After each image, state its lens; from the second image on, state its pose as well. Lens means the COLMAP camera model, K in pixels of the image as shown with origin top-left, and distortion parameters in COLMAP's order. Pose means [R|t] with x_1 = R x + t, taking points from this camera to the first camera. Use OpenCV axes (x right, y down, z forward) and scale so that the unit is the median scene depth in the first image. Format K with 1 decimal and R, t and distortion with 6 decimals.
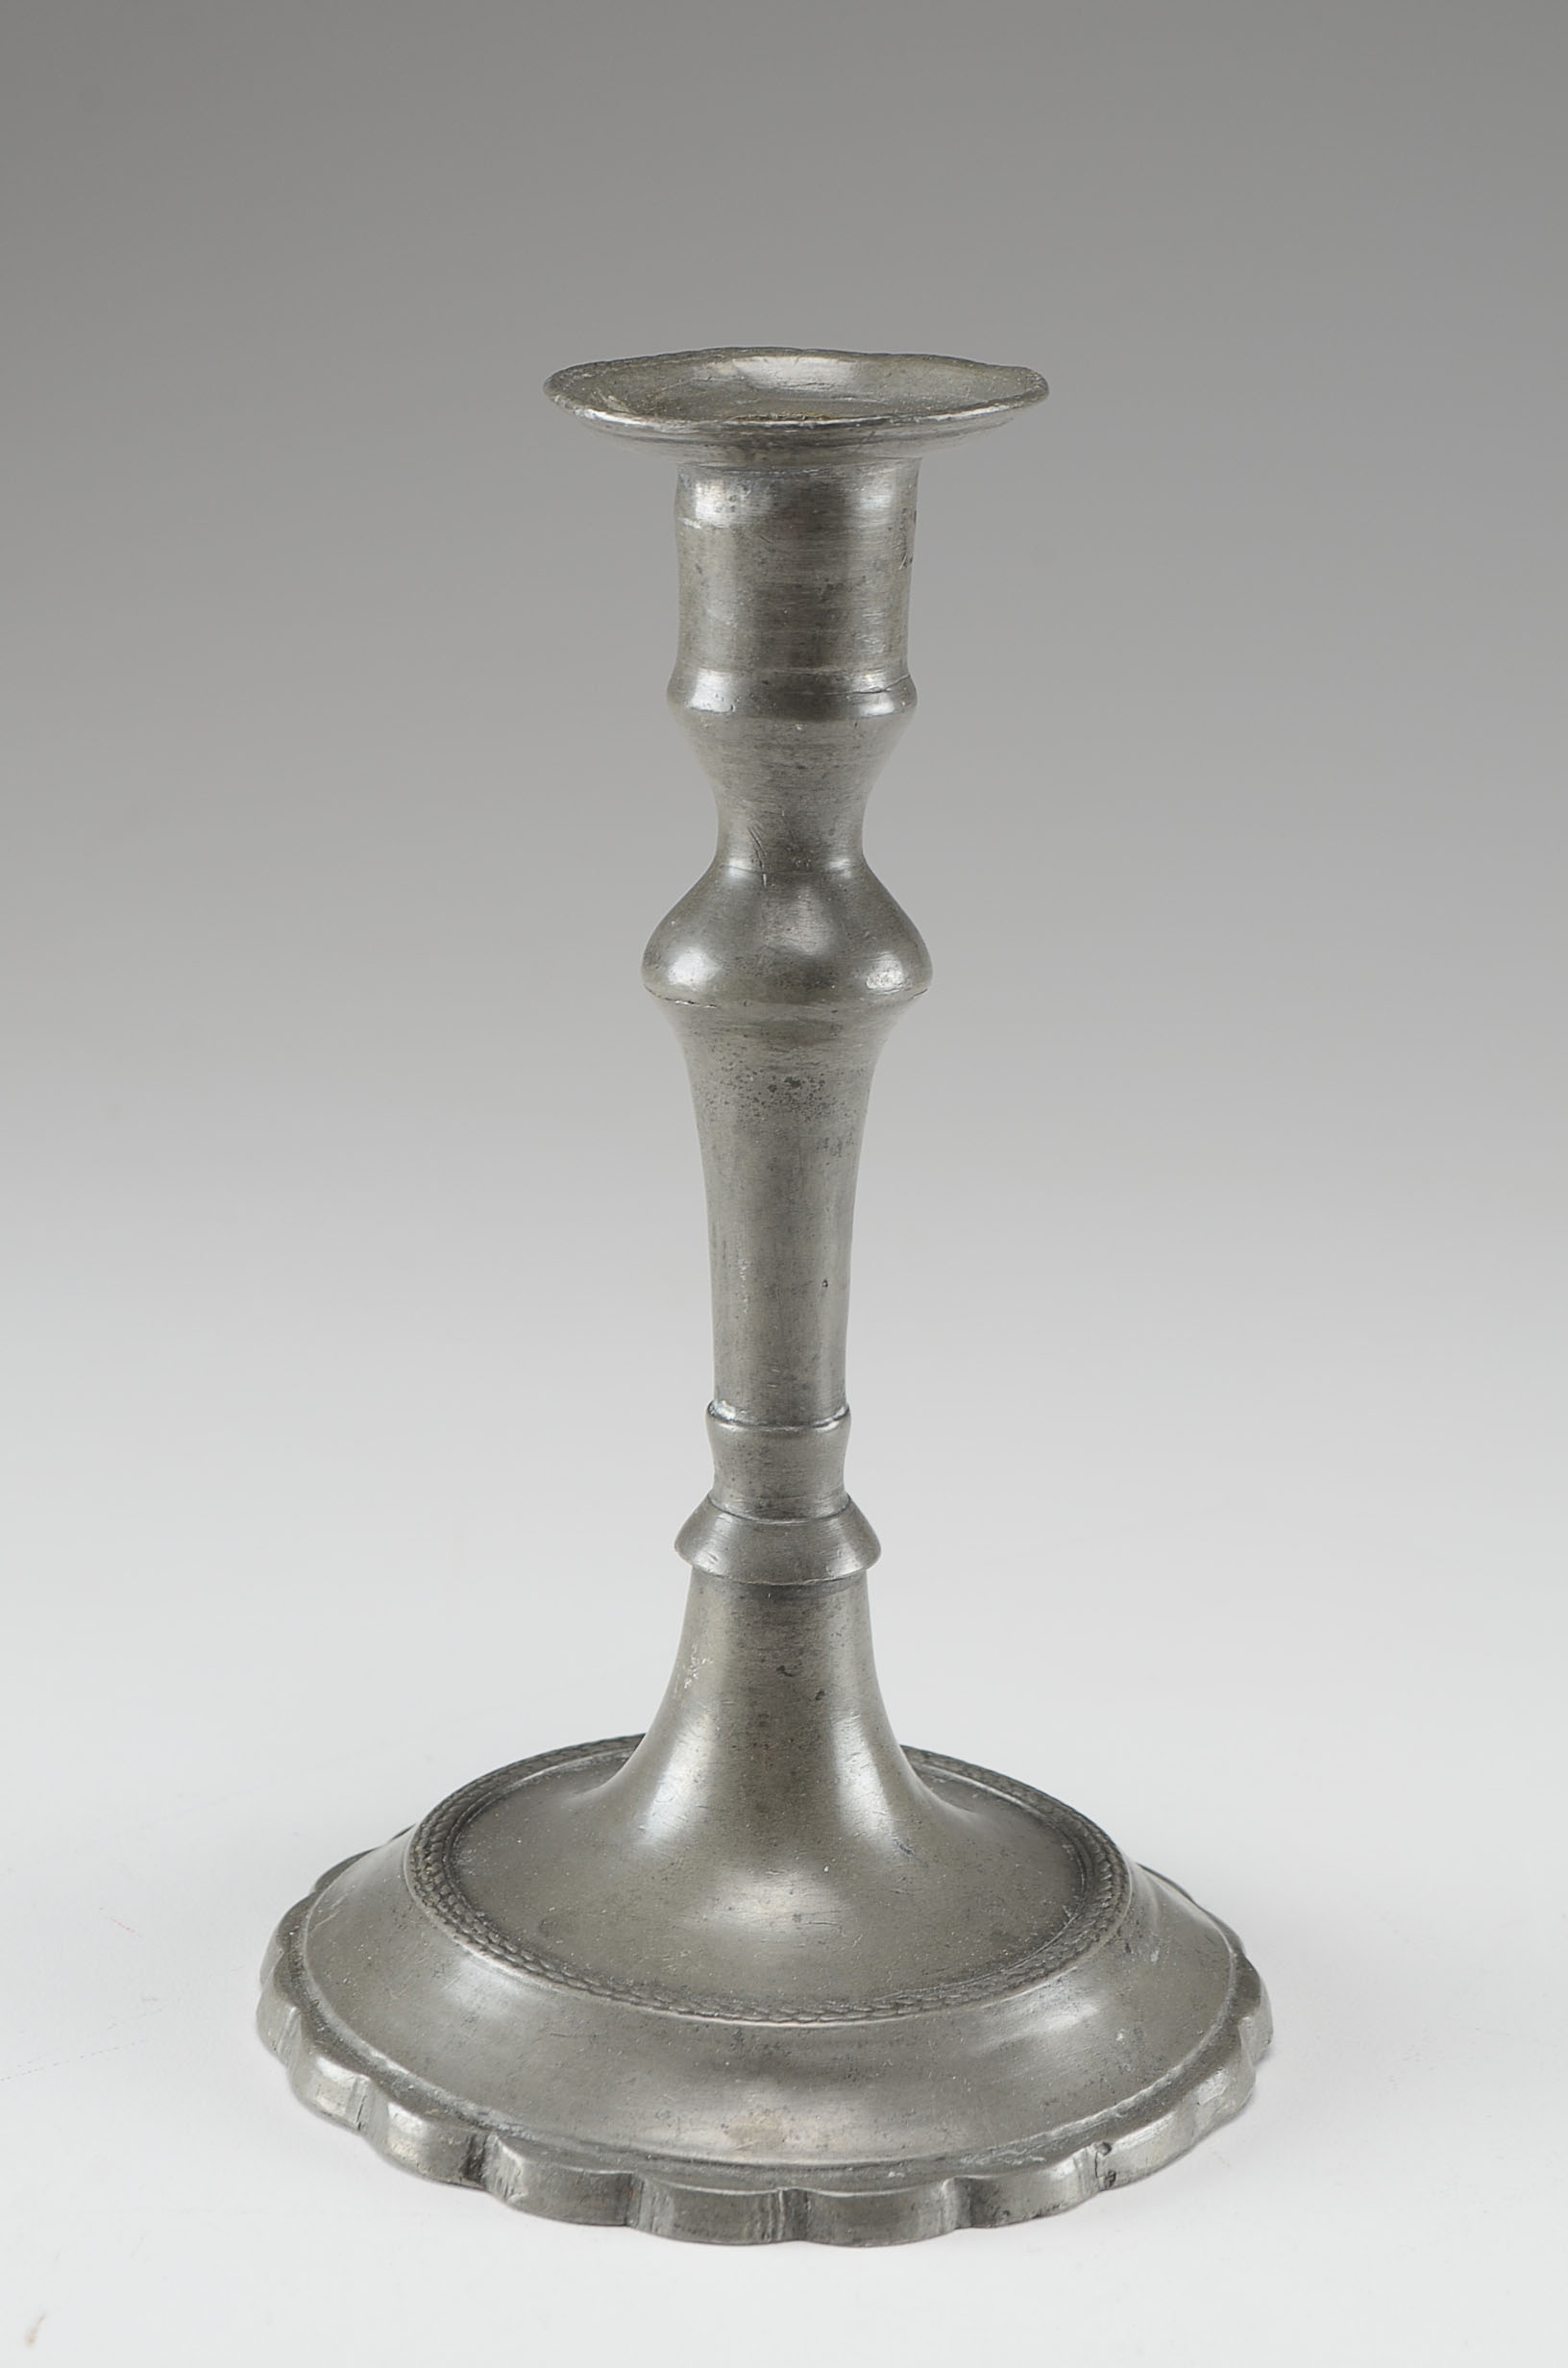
lens RADIAL K [[5599.2, 0, 783.6], [0, 5599.2, 1183.3], [0, 0, 1]] dist [0.108612, 0.000000]
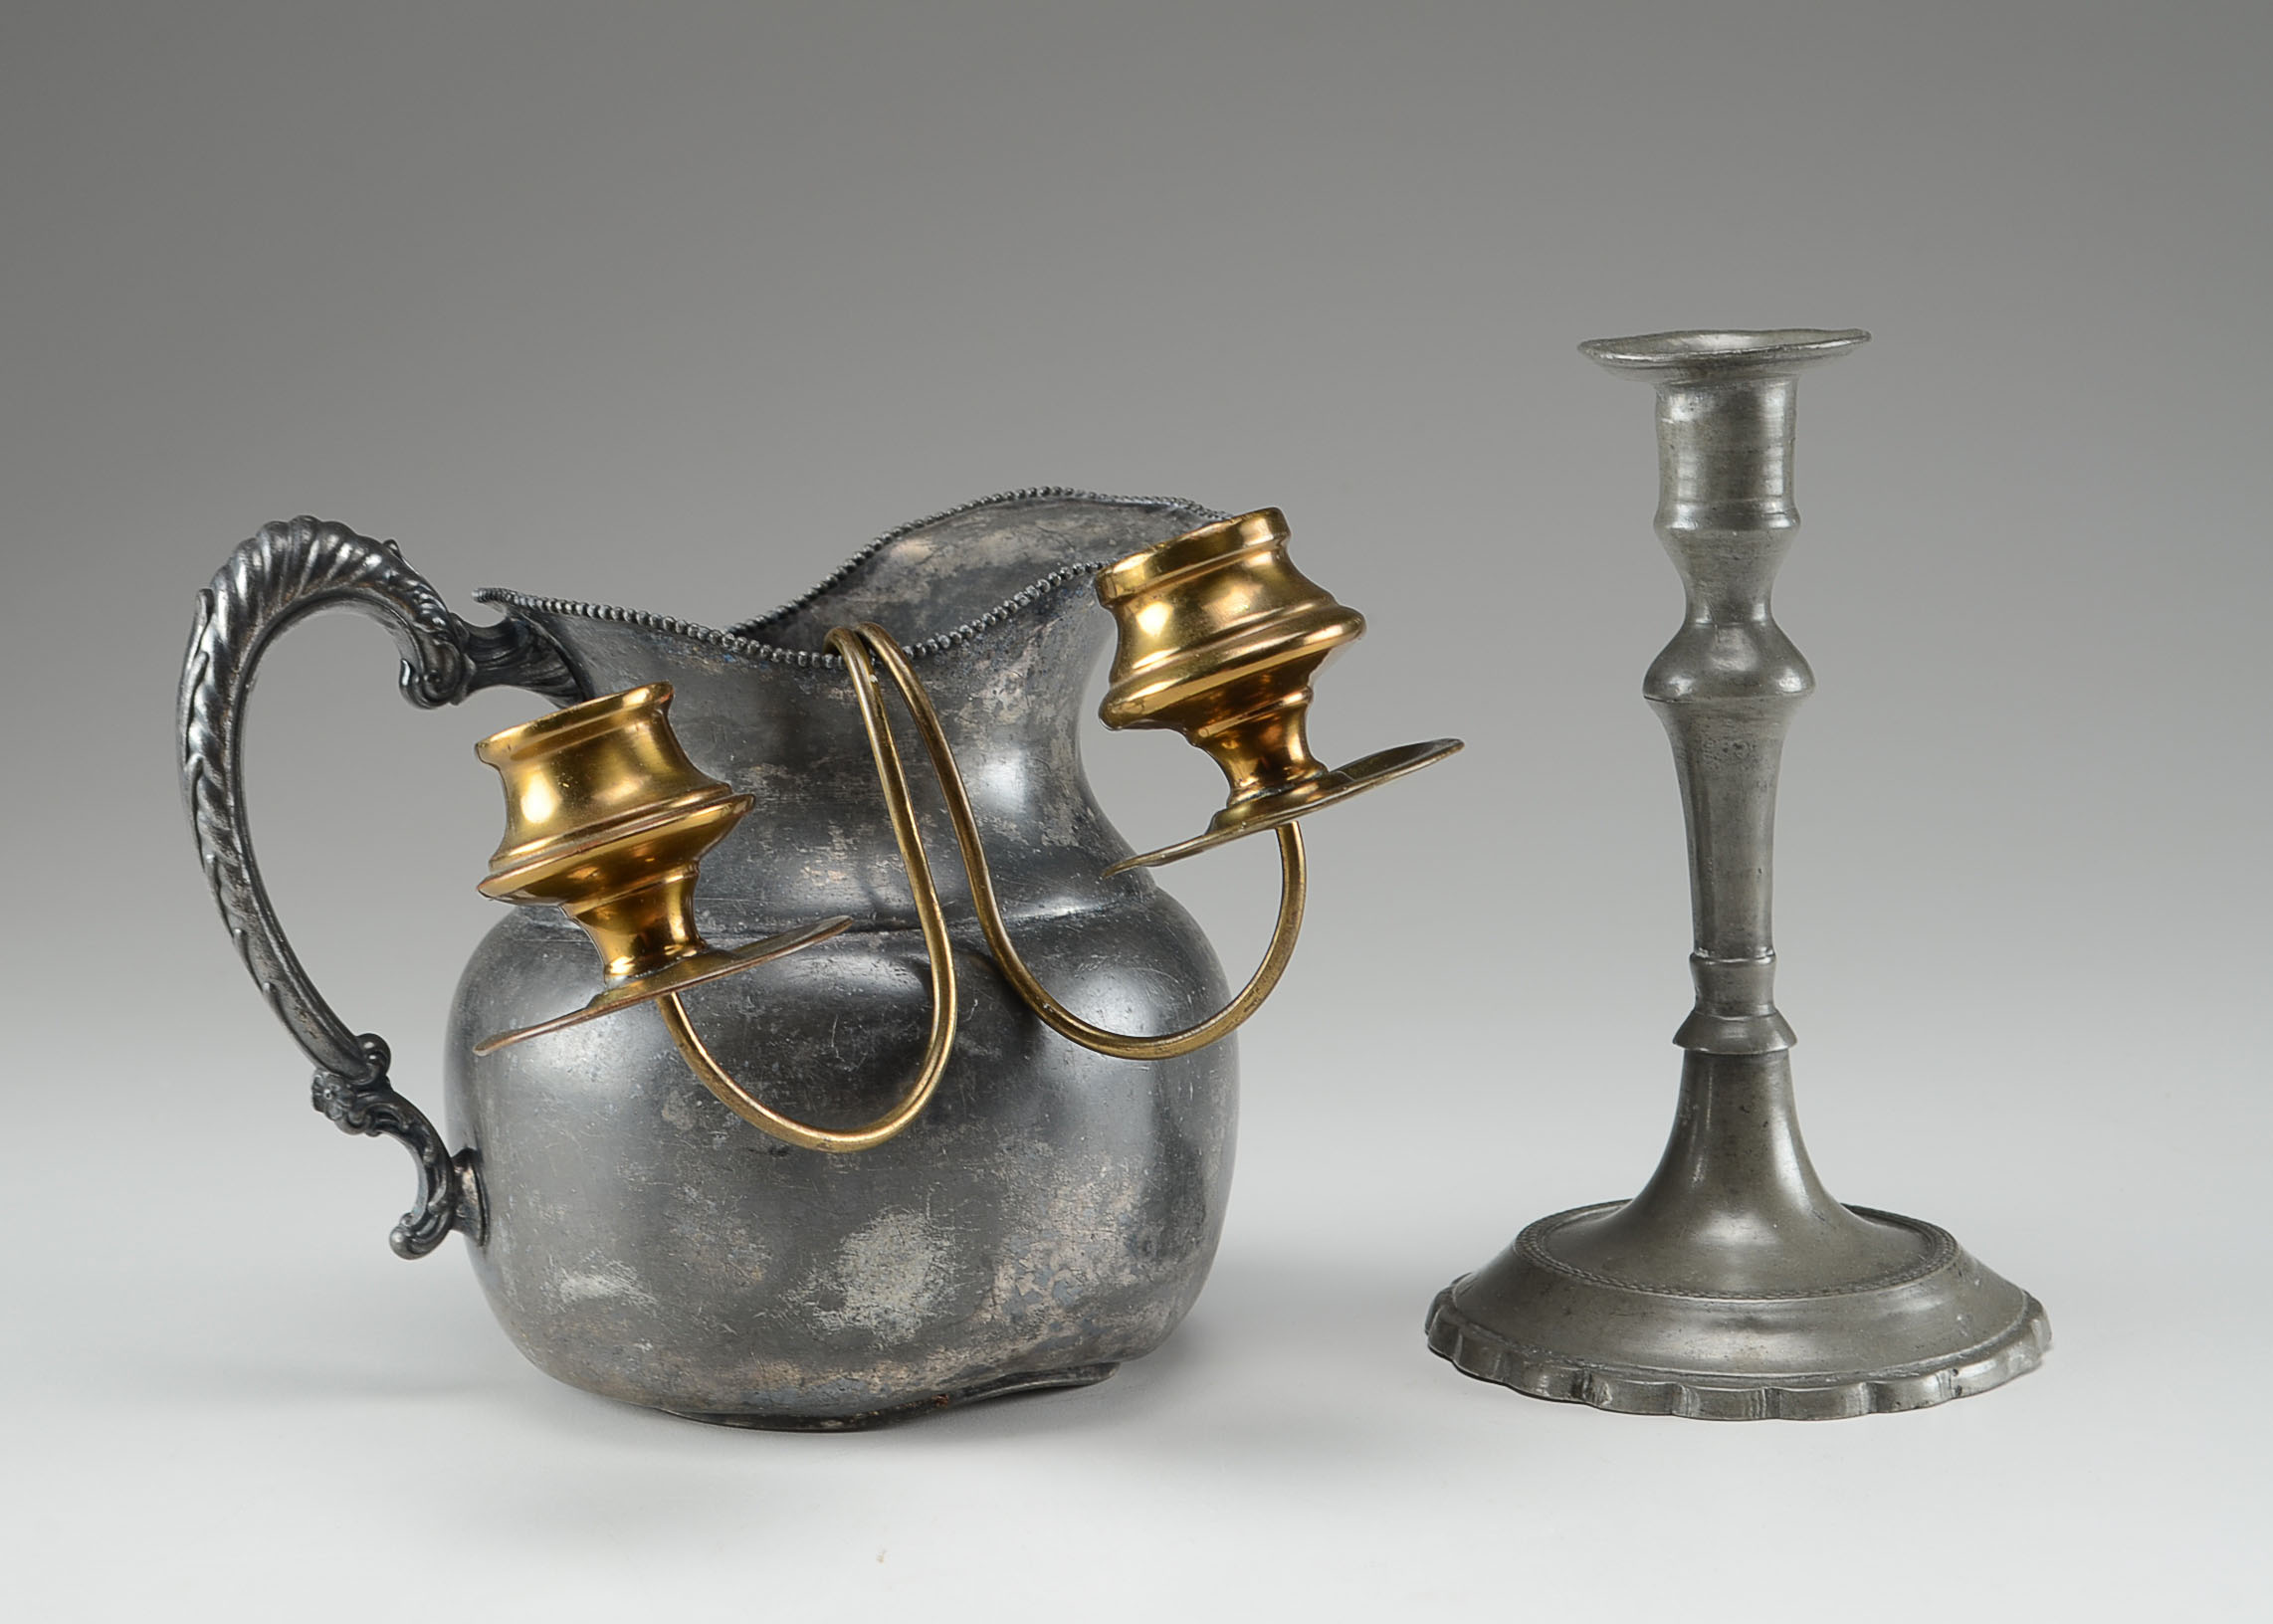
lens RADIAL K [[5220.3, 0, 1137.3], [0, 5220.3, 812.1], [0, 0, 1]] dist [0.118285, 0.000000]
pose [[0.996843, -0.039942, -0.068615, -0.071980], [0.031319, 0.991980, -0.122455, 0.190963], [0.072956, 0.119920, 0.990099, -0.586566]]
